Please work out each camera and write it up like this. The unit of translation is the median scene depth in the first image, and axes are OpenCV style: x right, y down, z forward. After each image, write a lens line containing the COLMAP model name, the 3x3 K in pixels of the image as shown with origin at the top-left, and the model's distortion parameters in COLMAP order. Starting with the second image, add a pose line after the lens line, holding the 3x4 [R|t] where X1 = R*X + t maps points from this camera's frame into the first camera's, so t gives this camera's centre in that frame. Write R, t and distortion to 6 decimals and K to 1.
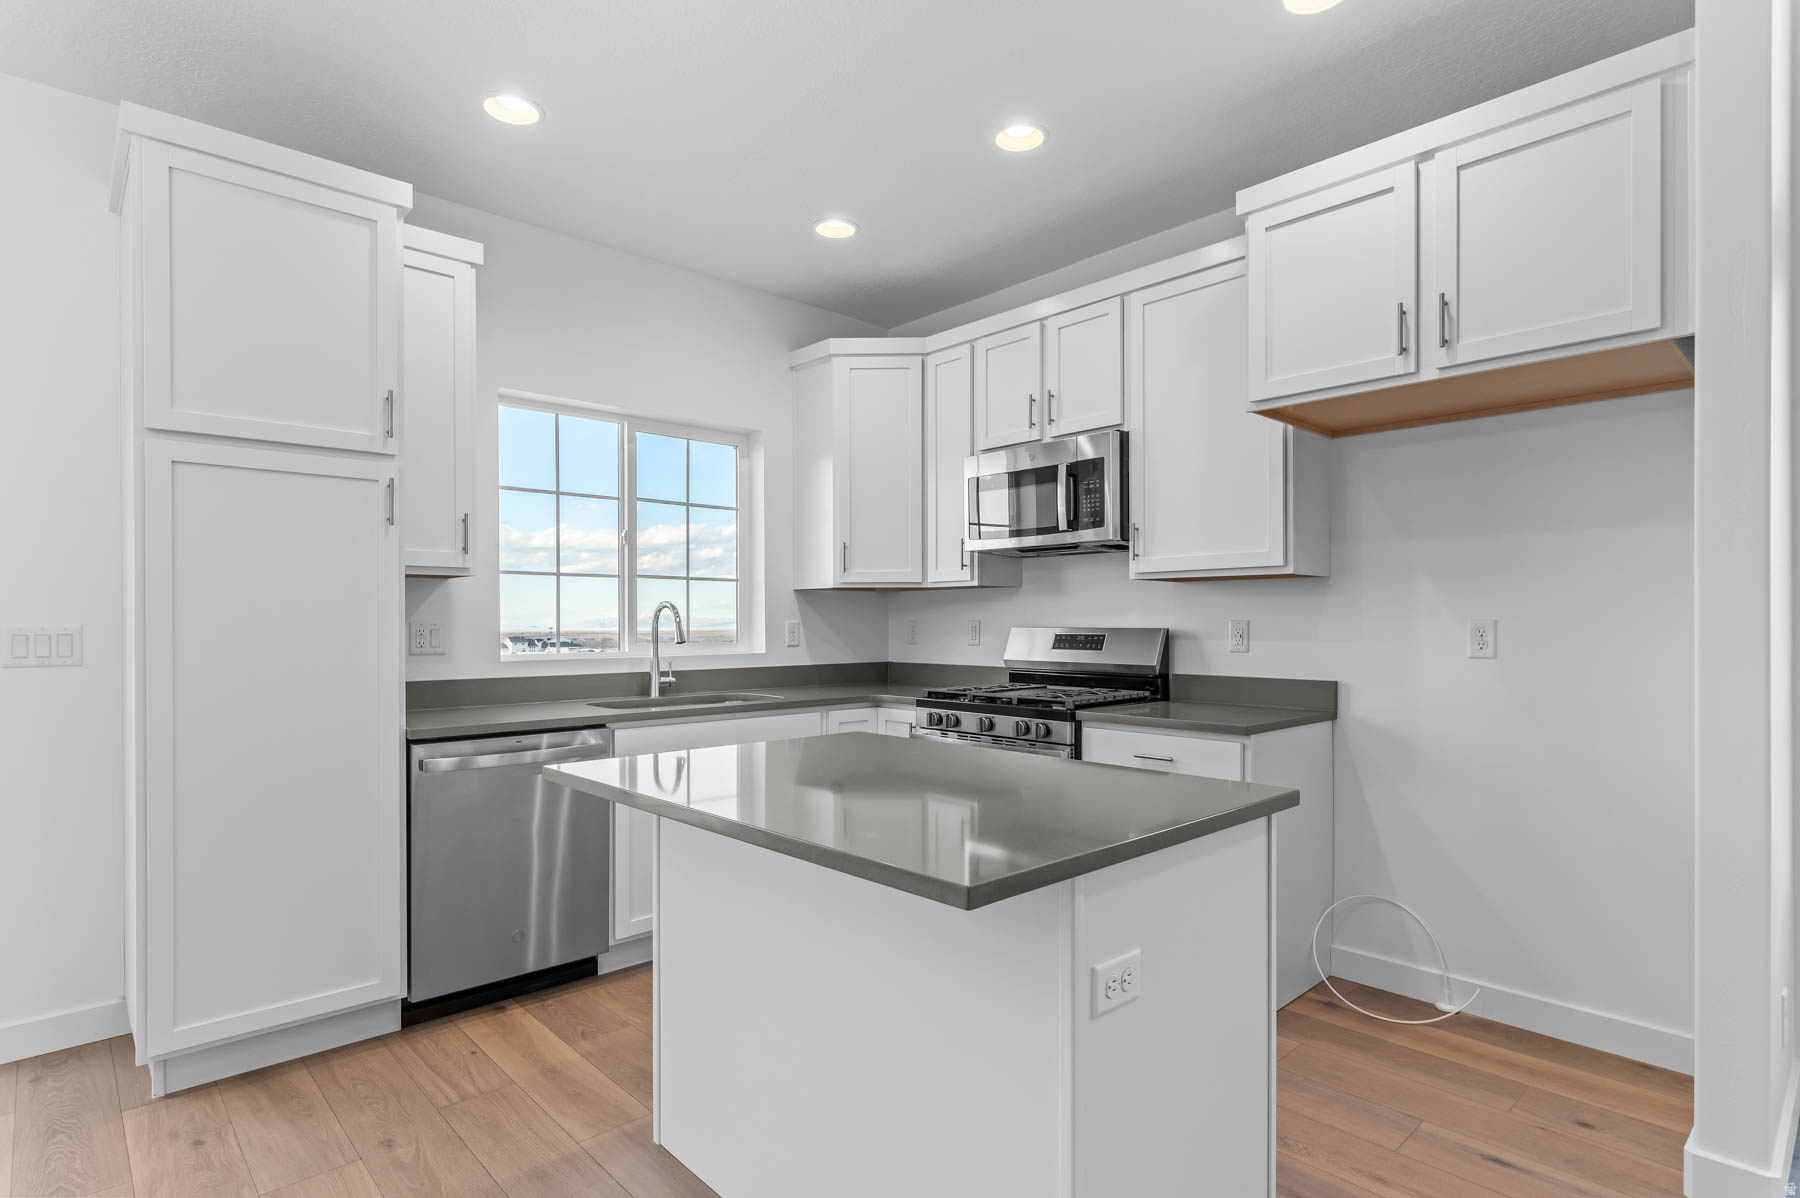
lens RADIAL K [[923.5, 0, 905.8], [0, 923.5, 622.4], [0, 0, 1]] dist [0.003871, -0.000736]
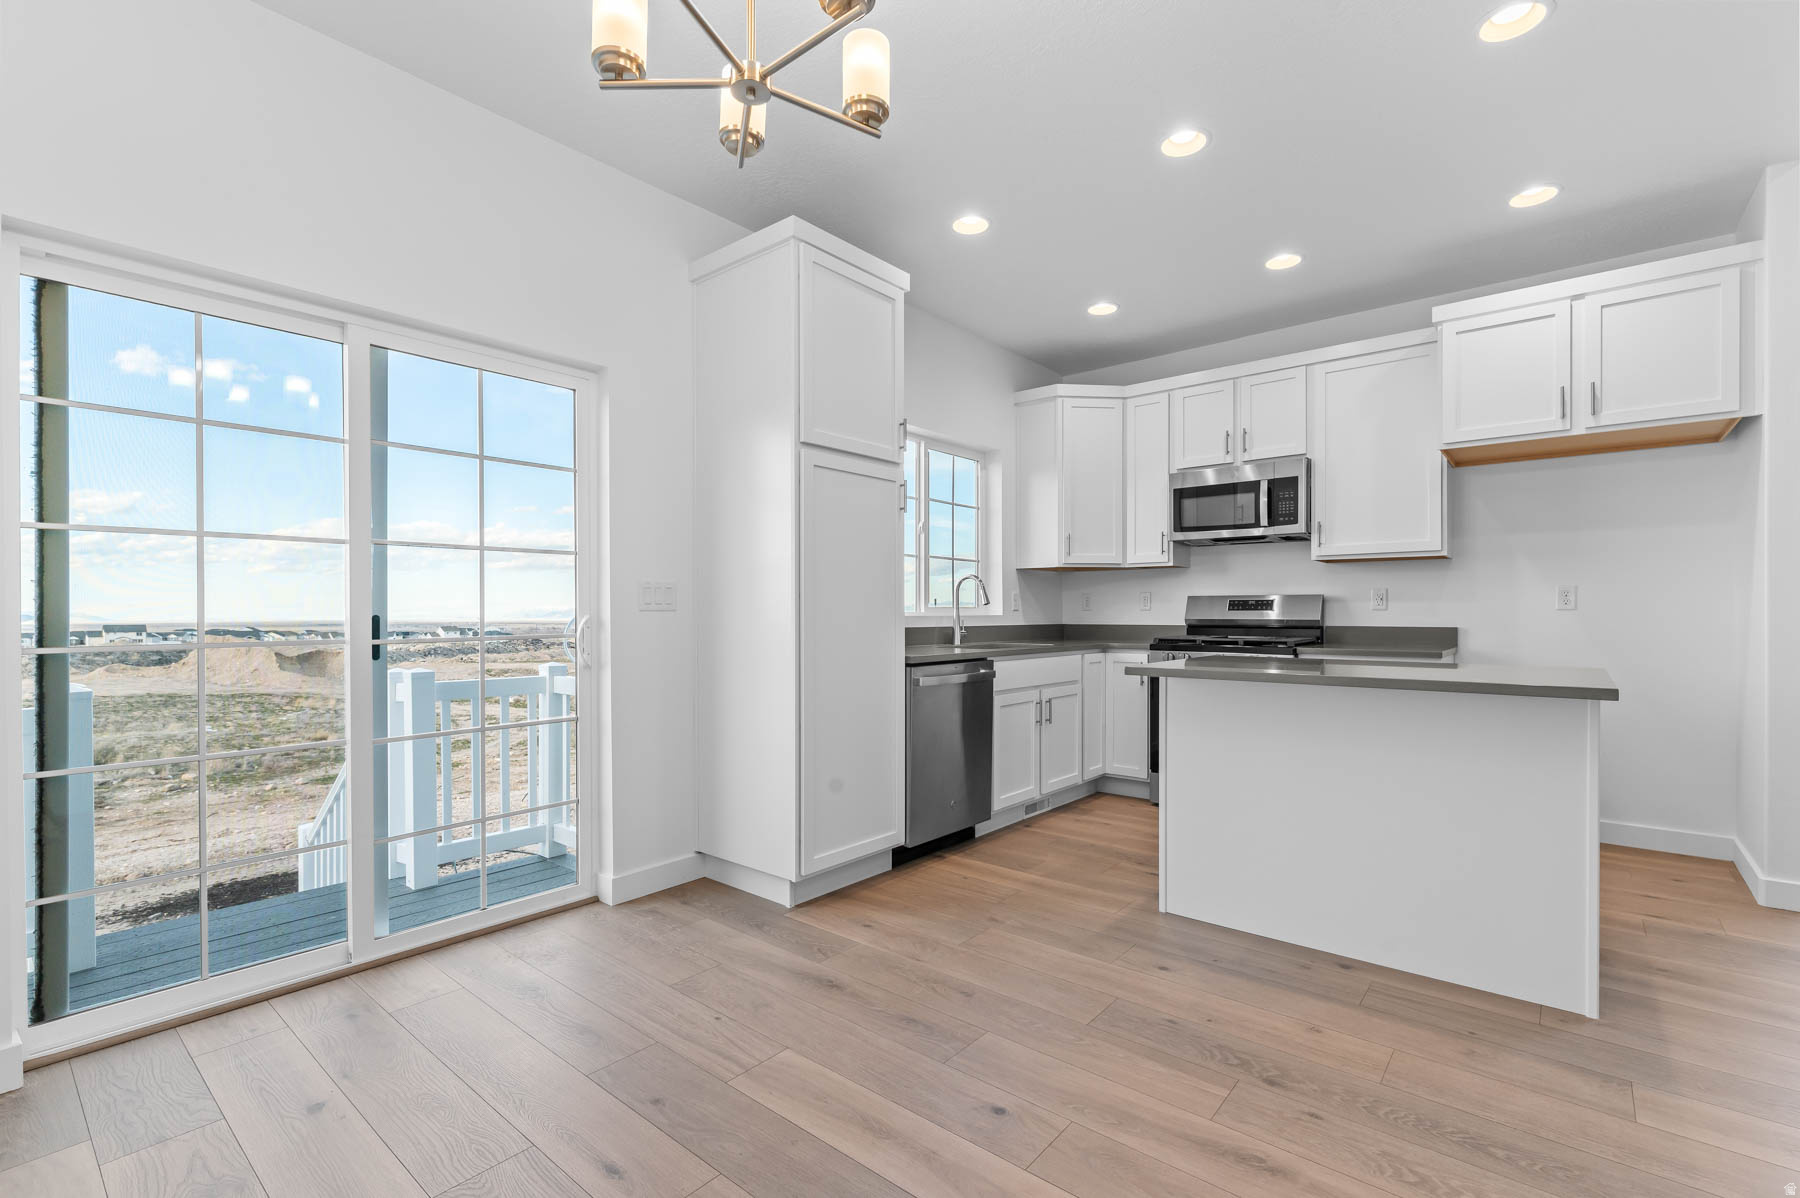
lens RADIAL K [[804.6, 0, 898.3], [0, 804.6, 614.1], [0, 0, 1]] dist [0.001431, 0.000737]
pose [[0.992202, 0.001911, 0.124629, -0.593963], [-0.001834, 0.999998, -0.000726, 0.043185], [-0.124631, 0.000491, 0.992203, -0.193311]]
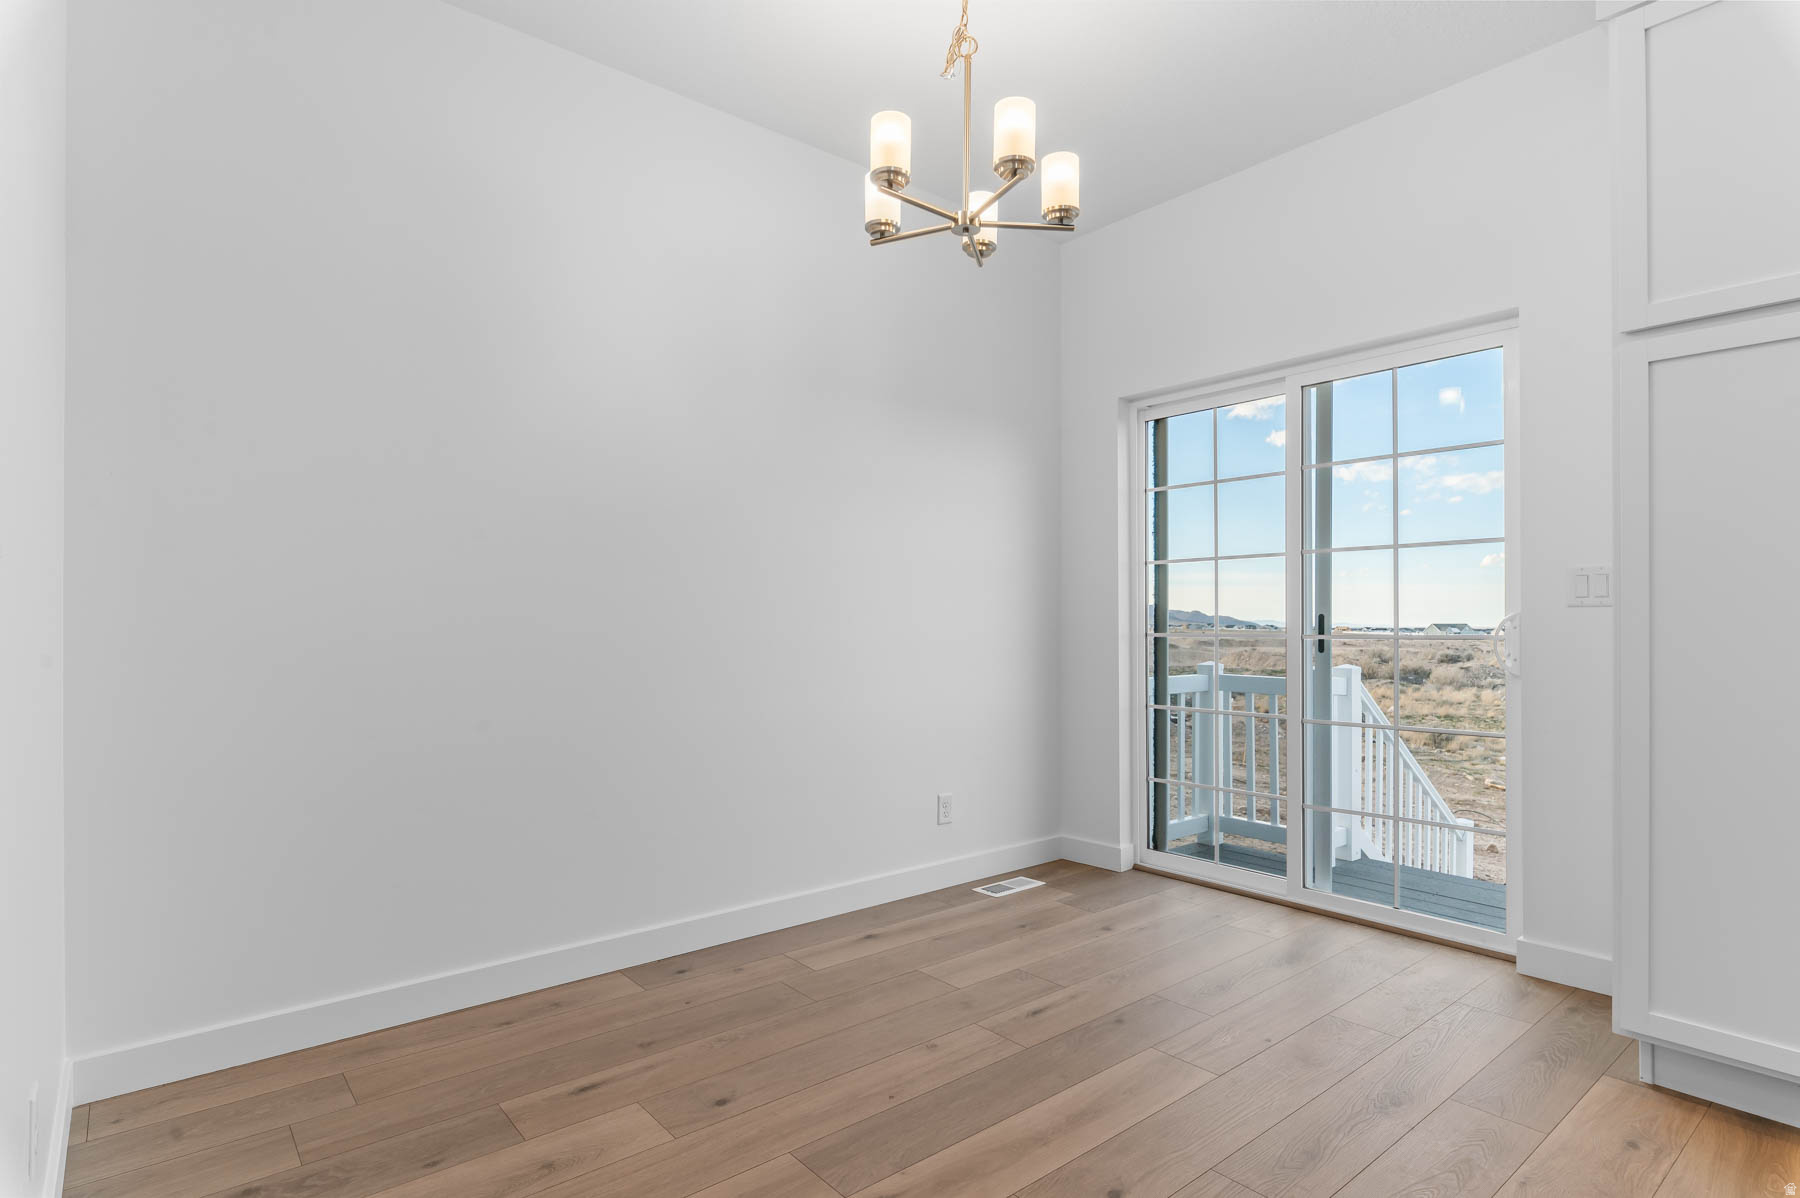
lens RADIAL K [[929.1, 0, 907.6], [0, 929.1, 623.1], [0, 0, 1]] dist [-0.003695, -0.001356]
pose [[-0.060806, 0.007813, -0.998119, 0.089915], [0.003122, 0.999966, 0.007637, 0.045655], [0.998145, -0.002652, -0.060828, 0.256990]]
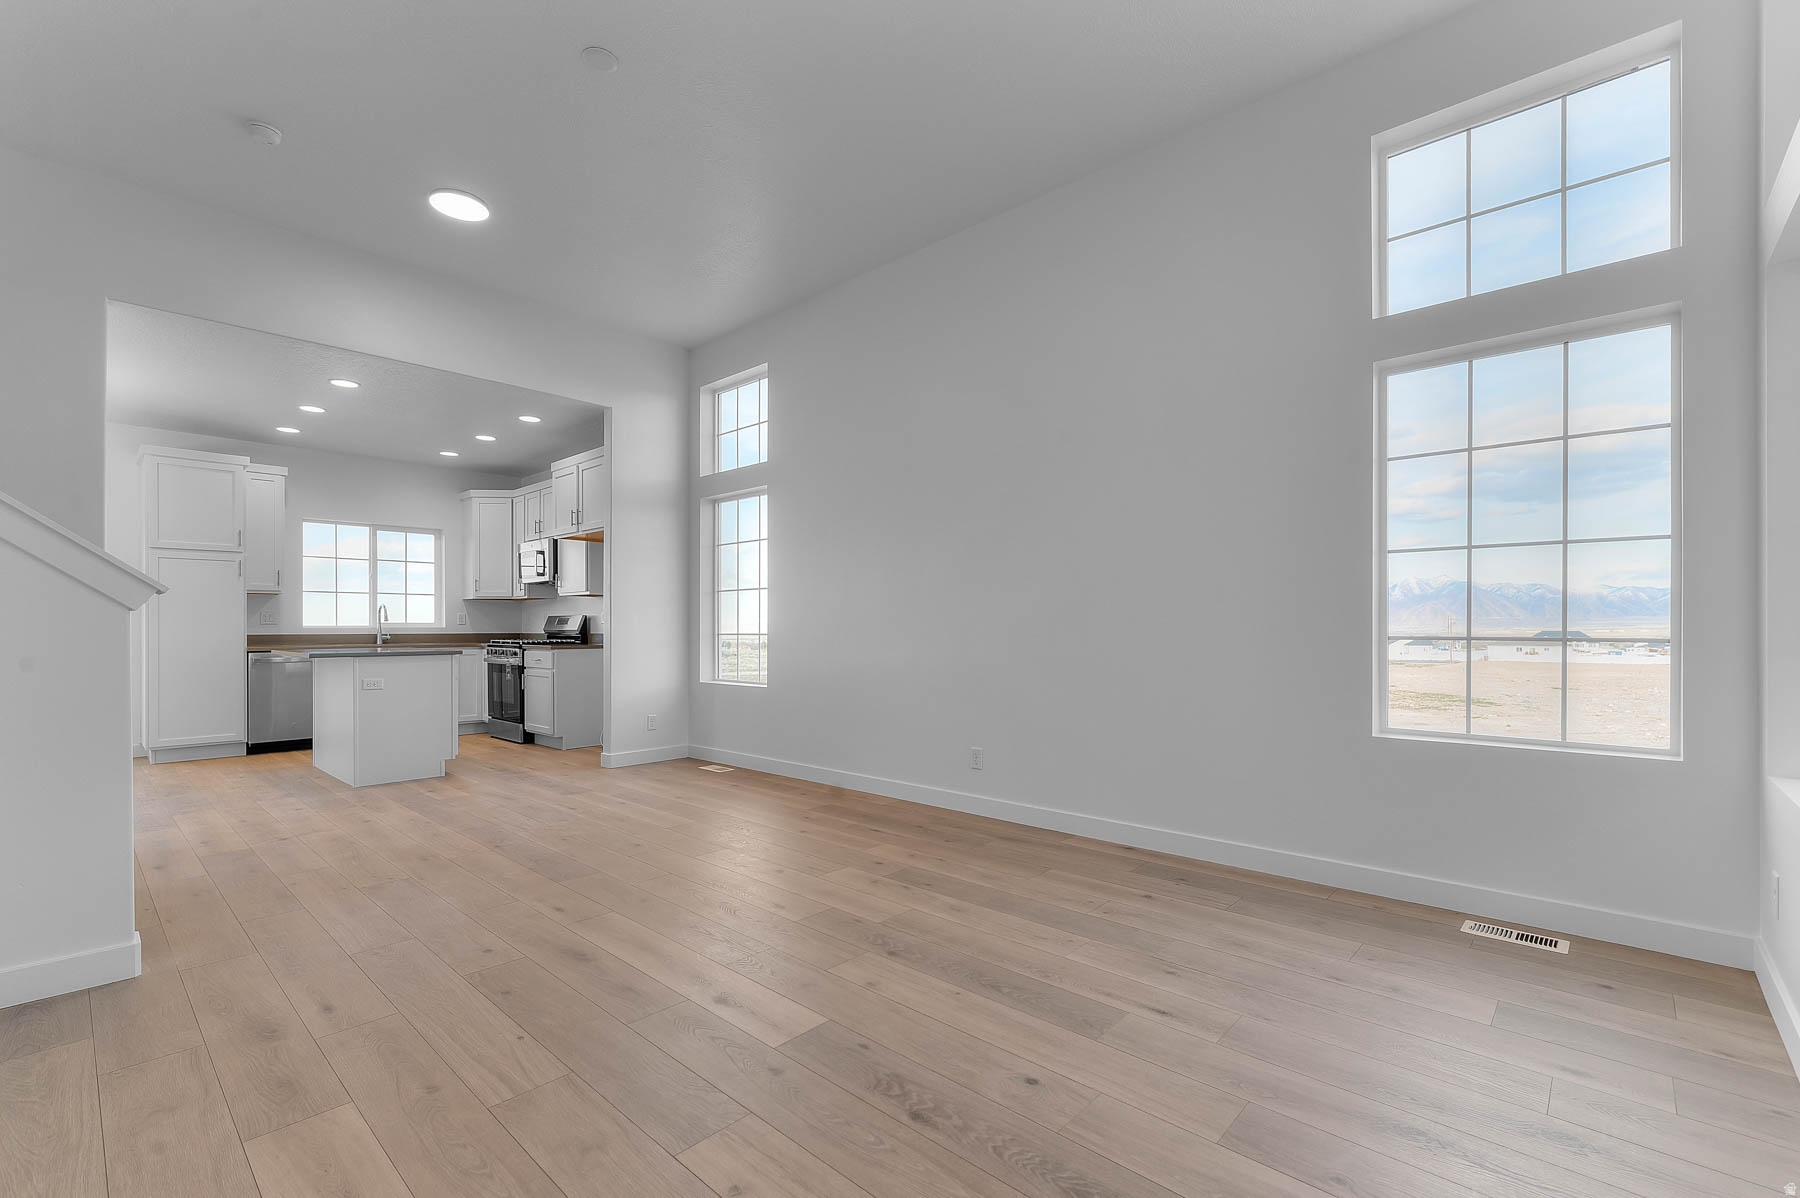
lens RADIAL K [[768.9, 0, 900.2], [0, 768.9, 624.5], [0, 0, 1]] dist [-0.002923, -0.000194]
pose [[0.996775, 0.001233, 0.080242, 1.061023], [-0.001104, 0.999998, -0.001652, 0.036846], [-0.080244, 0.001559, 0.996774, -1.261248]]
